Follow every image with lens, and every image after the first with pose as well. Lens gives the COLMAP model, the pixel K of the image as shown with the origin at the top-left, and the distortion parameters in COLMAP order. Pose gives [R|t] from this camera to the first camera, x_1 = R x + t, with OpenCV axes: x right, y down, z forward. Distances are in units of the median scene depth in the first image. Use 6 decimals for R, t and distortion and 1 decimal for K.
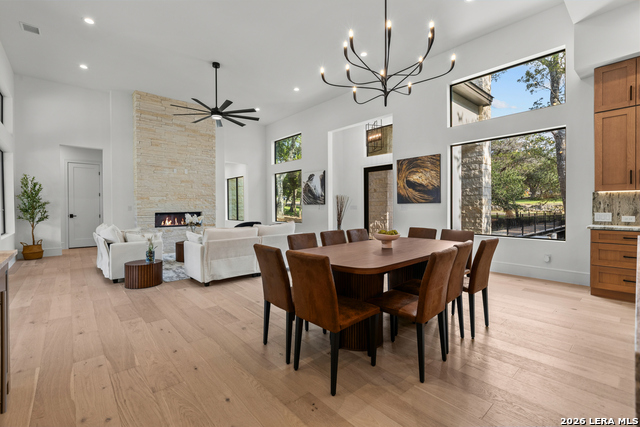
lens RADIAL K [[284.1, 0, 313.8], [0, 284.1, 209.1], [0, 0, 1]] dist [-0.002758, 0.000582]
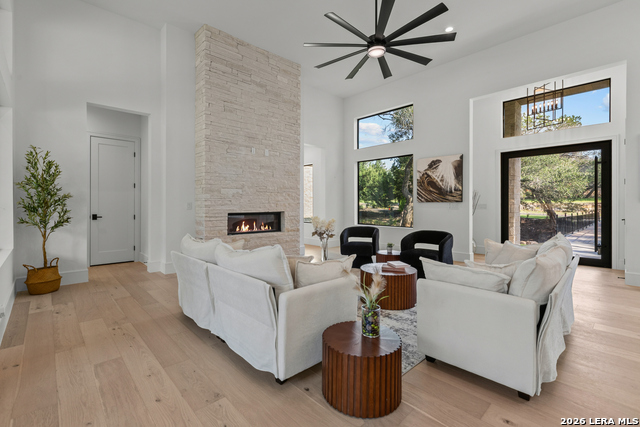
lens RADIAL K [[284.1, 0, 310.3], [0, 284.1, 205.1], [0, 0, 1]] dist [-0.002758, 0.000582]
pose [[0.999261, 0.005210, 0.038094, -0.395482], [-0.004841, 0.999941, -0.009769, 0.000072], [-0.038142, 0.009577, 0.999226, 0.334589]]
